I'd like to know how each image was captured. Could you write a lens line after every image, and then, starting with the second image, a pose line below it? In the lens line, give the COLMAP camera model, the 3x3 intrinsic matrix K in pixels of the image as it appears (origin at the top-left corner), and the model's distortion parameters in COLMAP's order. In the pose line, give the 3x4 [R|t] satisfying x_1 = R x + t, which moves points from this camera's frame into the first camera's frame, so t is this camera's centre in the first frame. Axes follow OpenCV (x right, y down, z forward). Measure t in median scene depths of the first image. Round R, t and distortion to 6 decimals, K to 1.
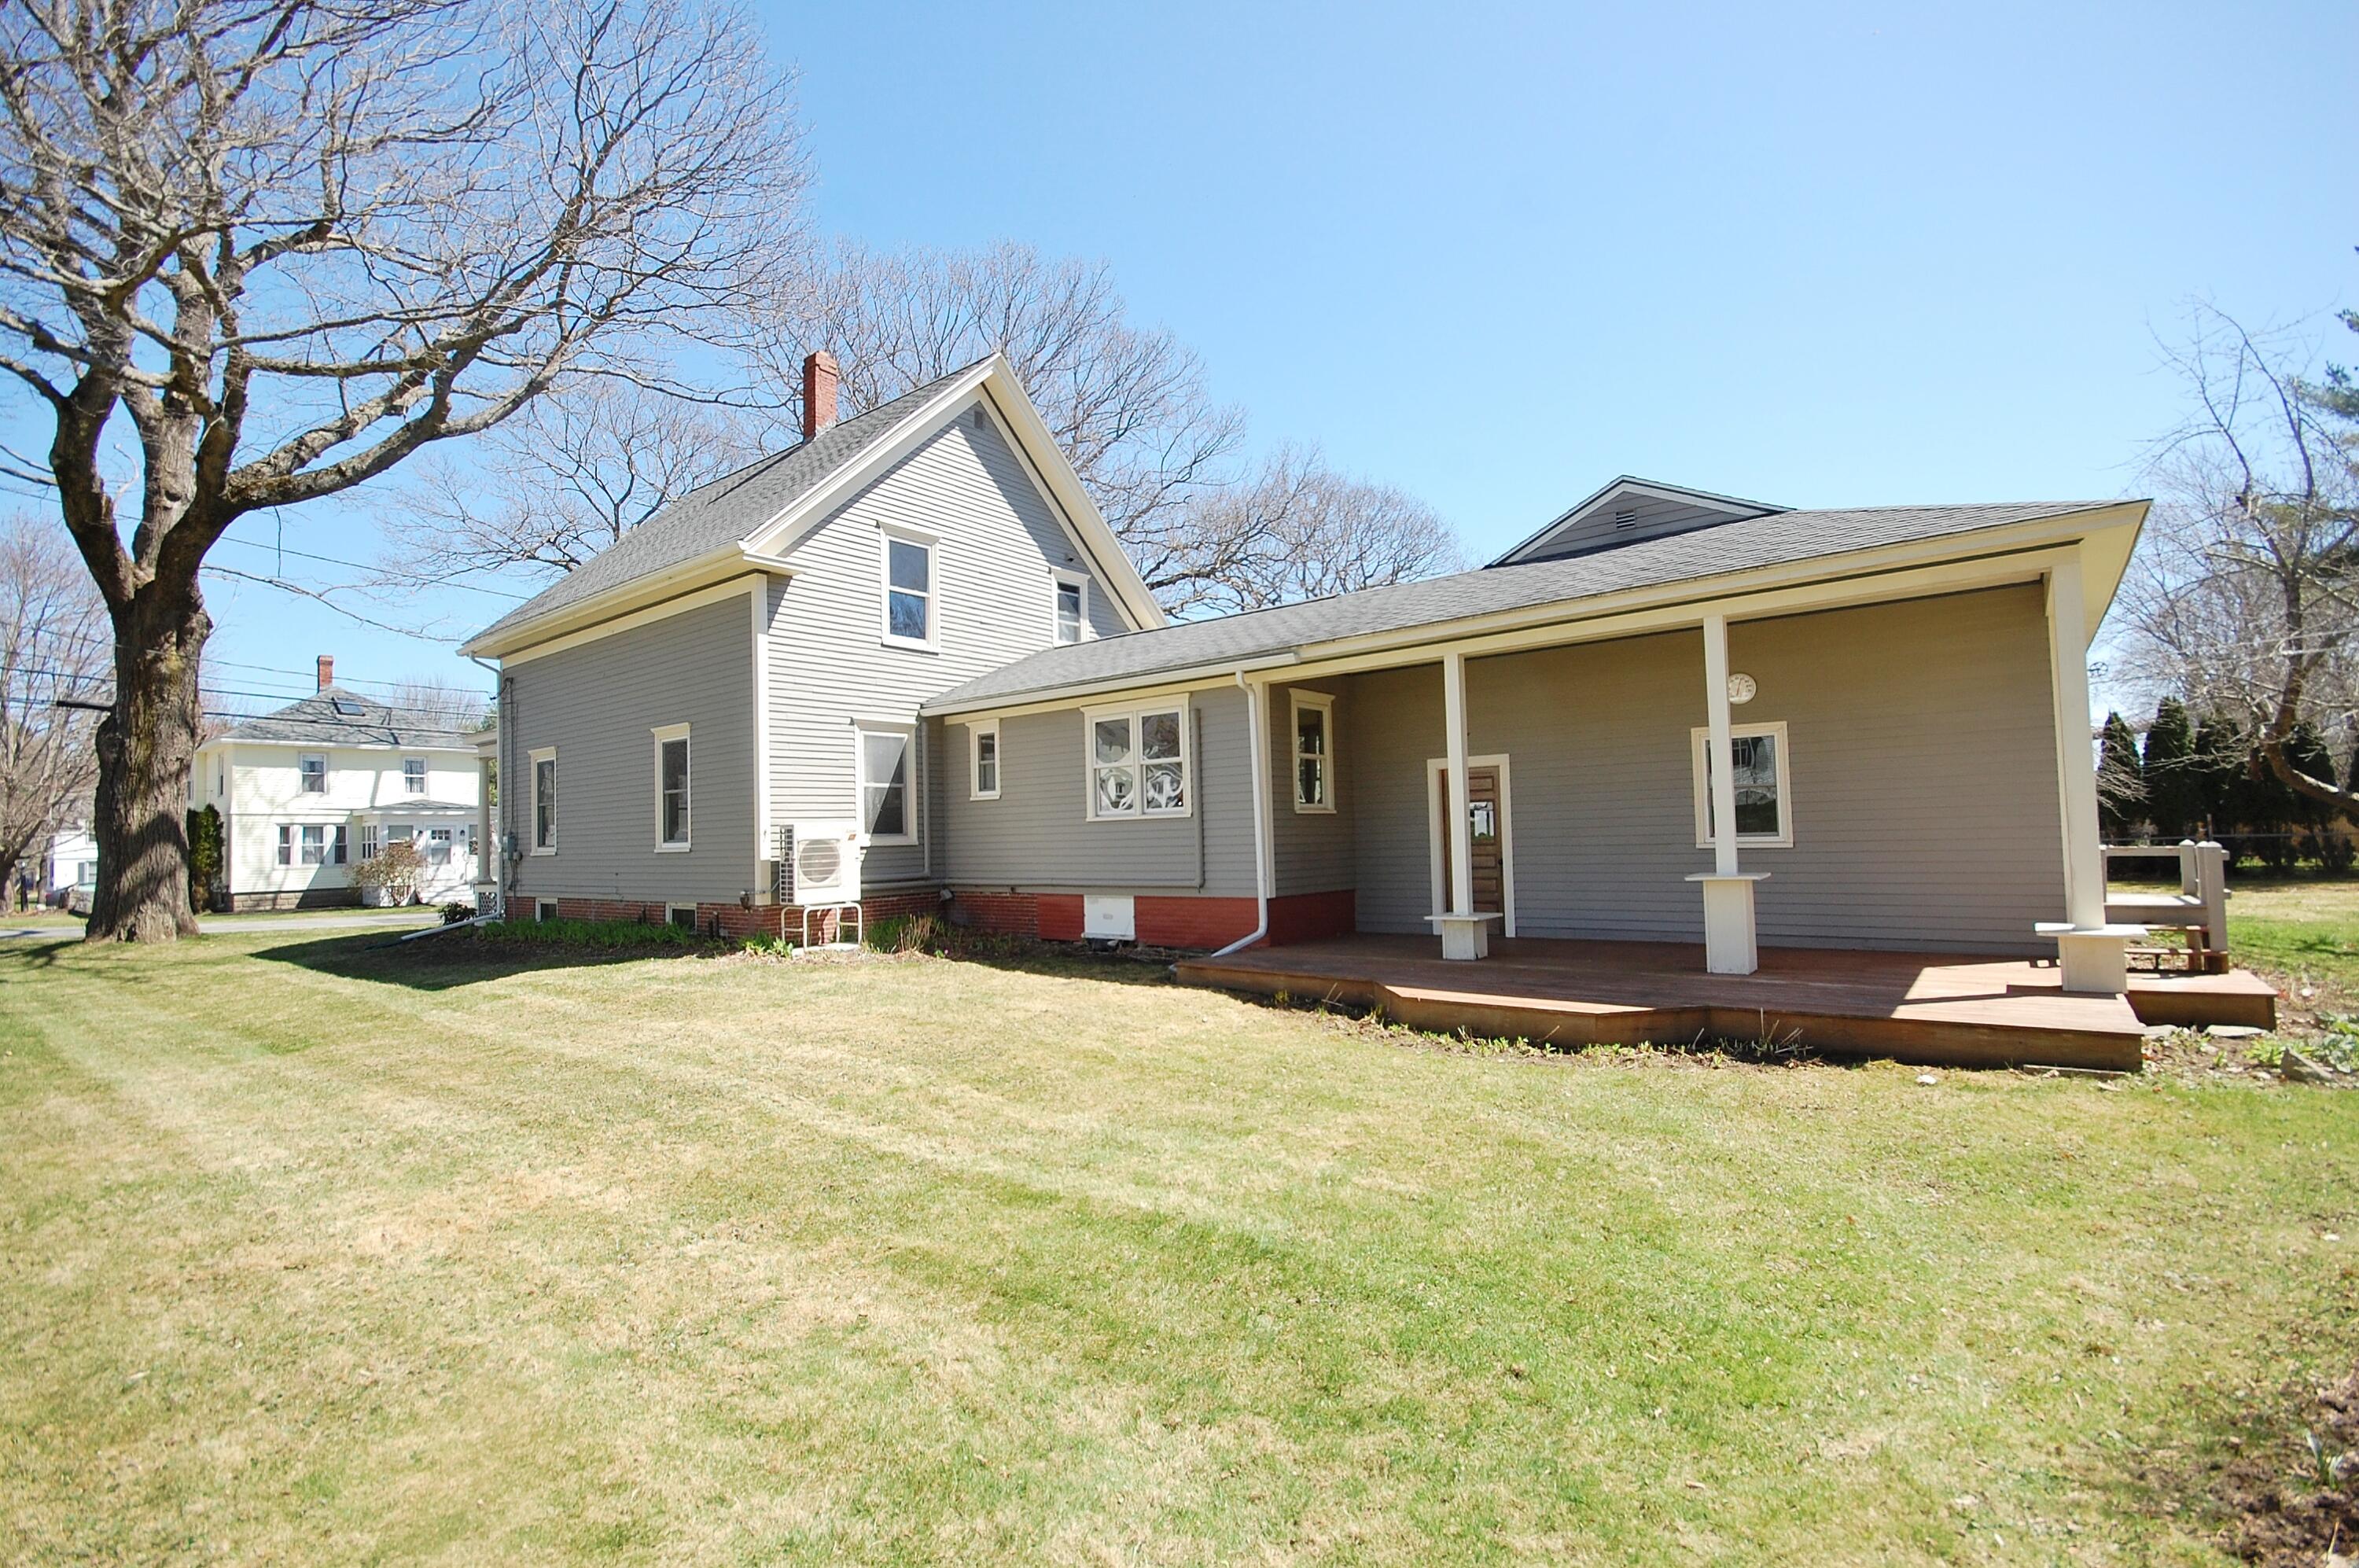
lens RADIAL K [[1070.1, 0, 1179.5], [0, 1070.1, 784.0], [0, 0, 1]] dist [0.002834, -0.007361]
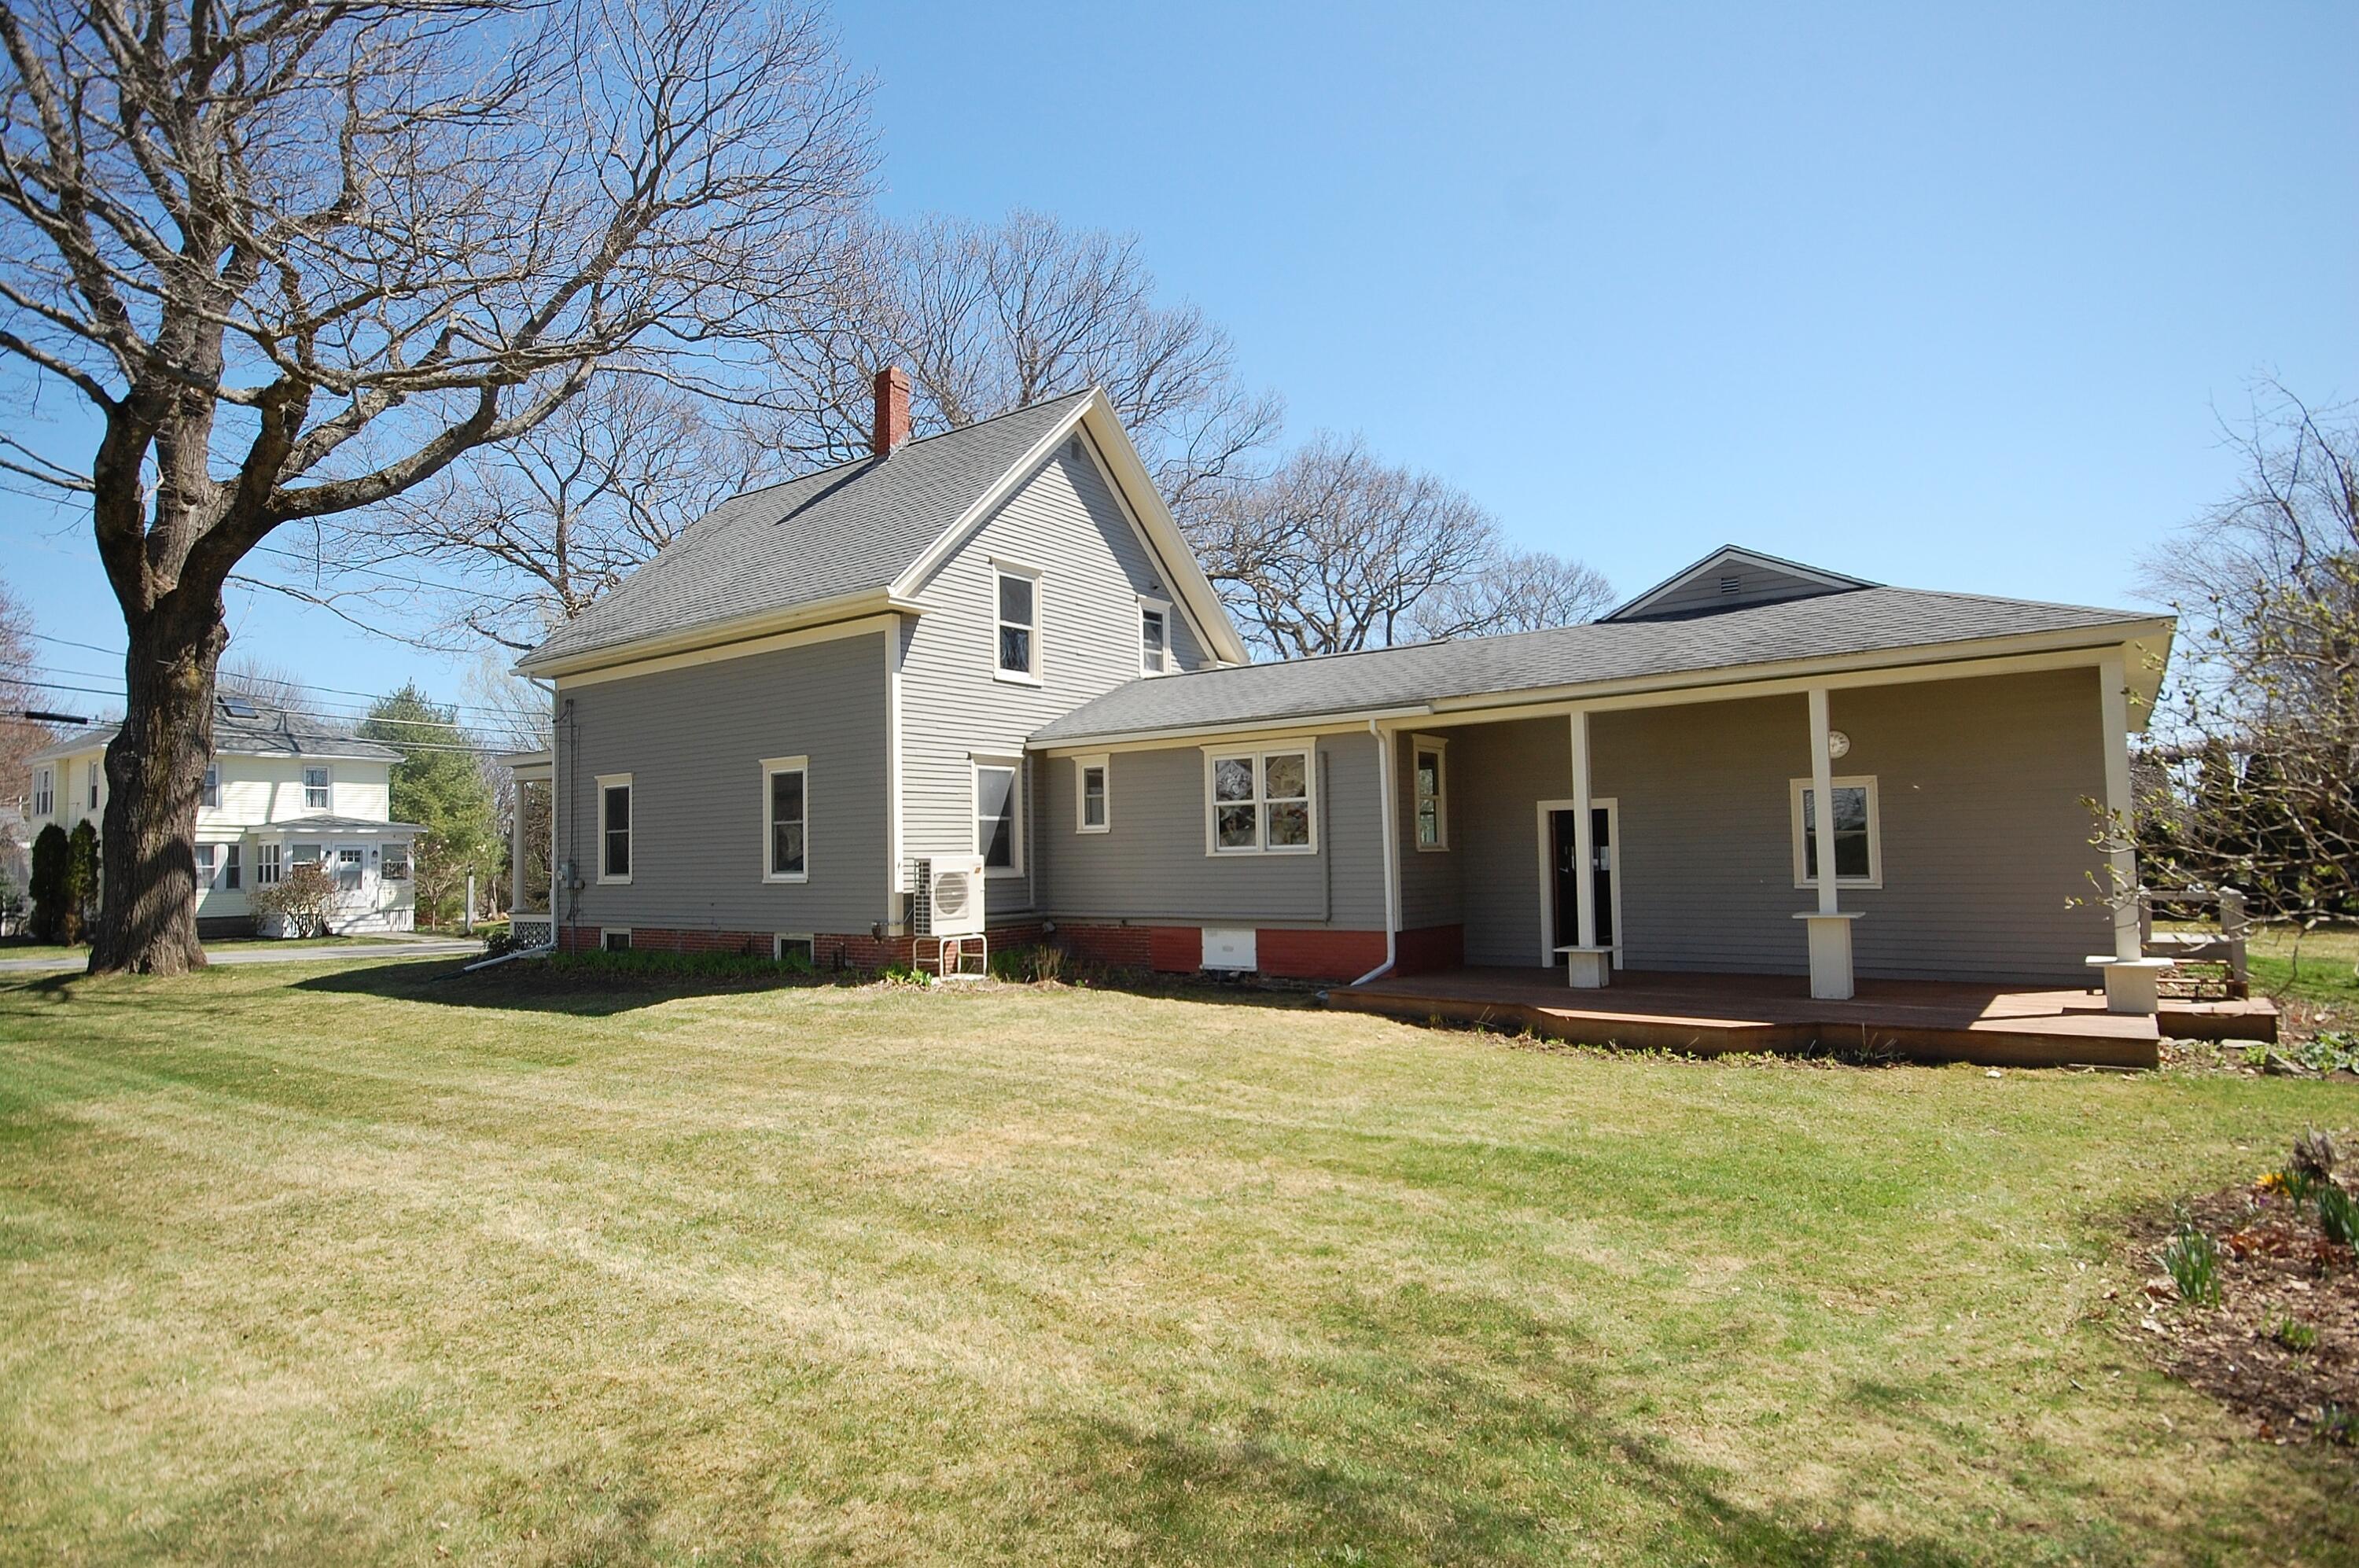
lens RADIAL K [[1290.2, 0, 1179.5], [0, 1290.2, 784.0], [0, 0, 1]] dist [0.015472, -0.000172]
pose [[0.999312, 0.009473, 0.035864, -0.162648], [-0.009152, 0.999917, -0.009118, -0.024265], [-0.035948, 0.008783, 0.999315, -0.253418]]
